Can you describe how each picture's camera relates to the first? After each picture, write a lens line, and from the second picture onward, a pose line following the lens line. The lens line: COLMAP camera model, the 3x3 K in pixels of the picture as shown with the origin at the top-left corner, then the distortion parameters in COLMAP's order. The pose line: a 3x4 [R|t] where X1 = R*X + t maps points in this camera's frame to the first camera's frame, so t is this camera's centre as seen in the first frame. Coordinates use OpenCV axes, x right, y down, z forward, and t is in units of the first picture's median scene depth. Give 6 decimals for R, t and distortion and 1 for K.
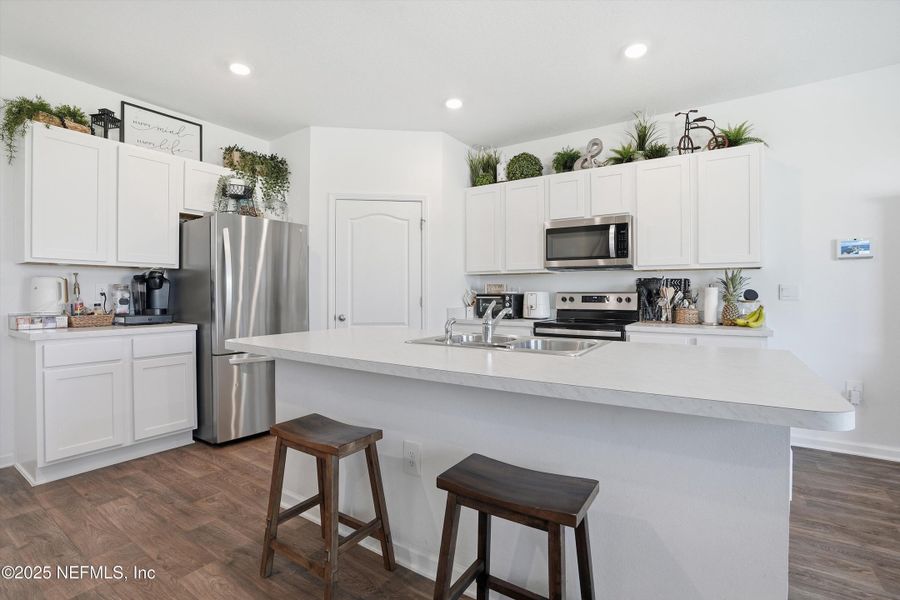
lens RADIAL K [[436.4, 0, 479.2], [0, 436.4, 289.5], [0, 0, 1]] dist [0.000729, 0.000476]
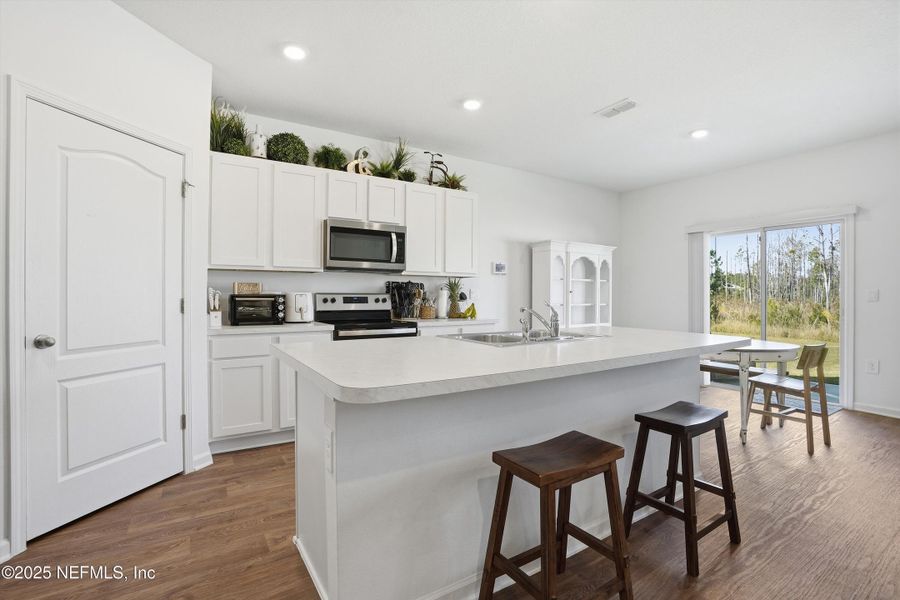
lens RADIAL K [[420.9, 0, 452.8], [0, 420.9, 293.0], [0, 0, 1]] dist [-0.017715, 0.015984]
pose [[0.436309, 0.006050, 0.899776, -0.550824], [-0.010504, 0.999944, -0.001630, 0.004858], [-0.899735, -0.008740, 0.436348, 0.369232]]
